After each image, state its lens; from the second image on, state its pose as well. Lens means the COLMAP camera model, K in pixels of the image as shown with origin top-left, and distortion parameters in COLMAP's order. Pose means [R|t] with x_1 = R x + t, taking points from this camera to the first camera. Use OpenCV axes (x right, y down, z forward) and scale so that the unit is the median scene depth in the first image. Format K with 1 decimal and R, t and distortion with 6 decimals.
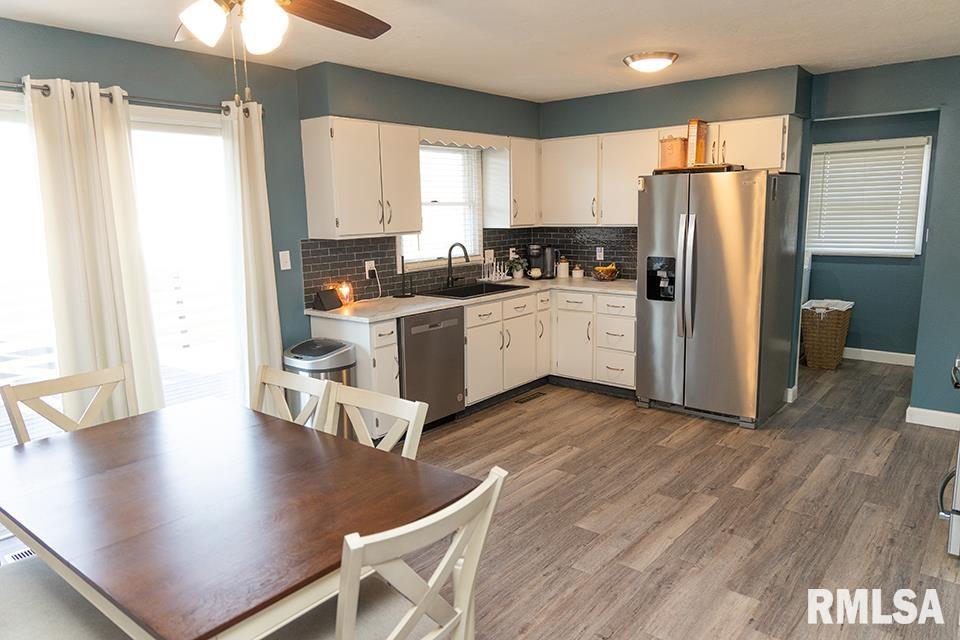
lens RADIAL K [[656.6, 0, 484.1], [0, 656.6, 318.4], [0, 0, 1]] dist [0.019883, -0.001673]
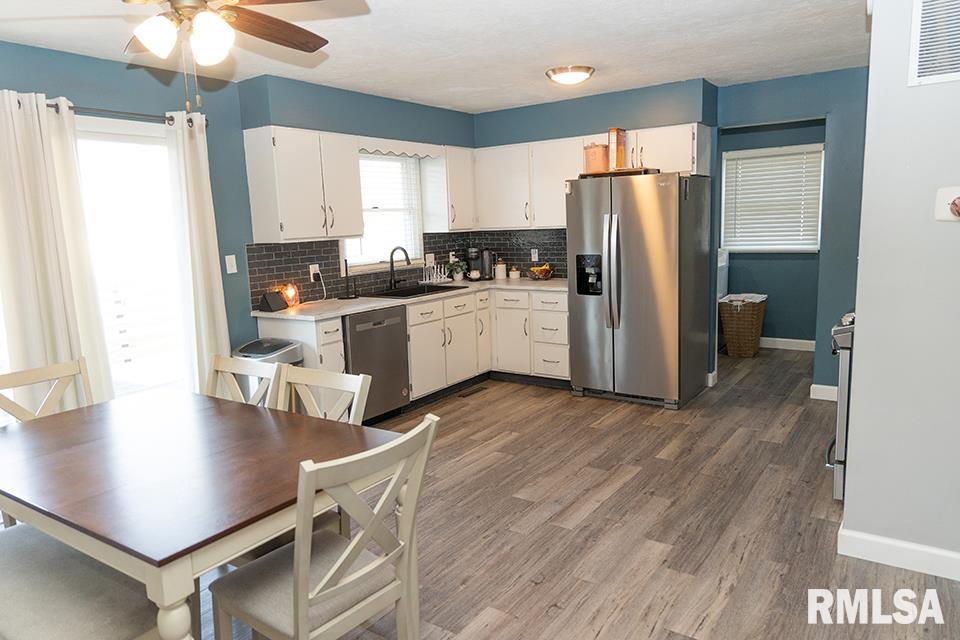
lens RADIAL K [[656.6, 0, 484.1], [0, 656.6, 318.4], [0, 0, 1]] dist [0.019883, -0.001673]
pose [[0.996319, -0.030397, 0.080153, 0.009361], [0.032087, 0.999287, -0.019883, 0.029489], [-0.079492, 0.022381, 0.996584, -0.064013]]
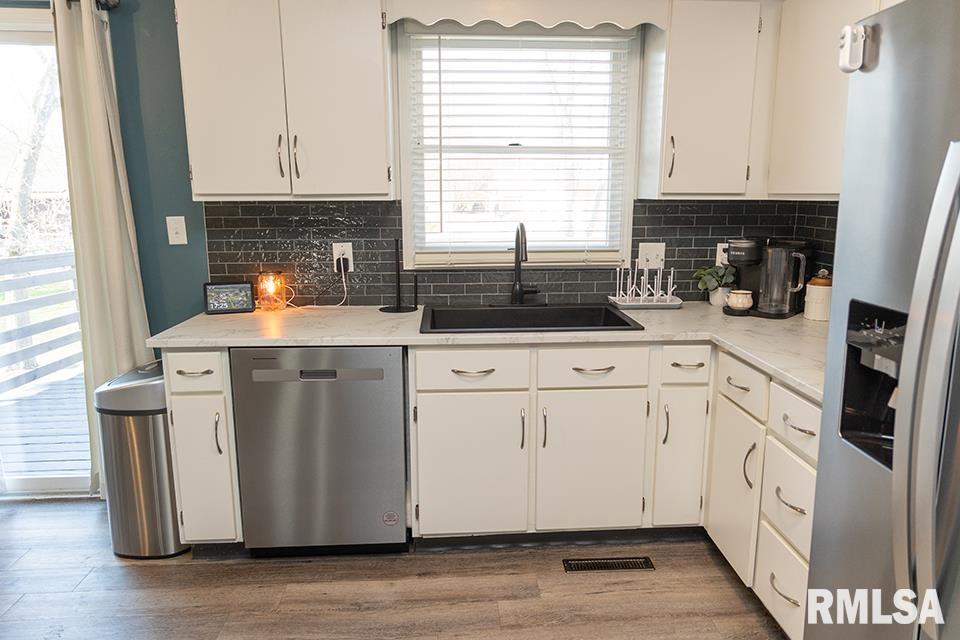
lens RADIAL K [[656.6, 0, 484.1], [0, 656.6, 318.4], [0, 0, 1]] dist [0.019883, -0.001673]
pose [[0.680276, 0.159208, -0.715456, 0.386361], [-0.135745, 0.986604, 0.090476, -0.099117], [0.720276, 0.035571, 0.692775, 0.737122]]
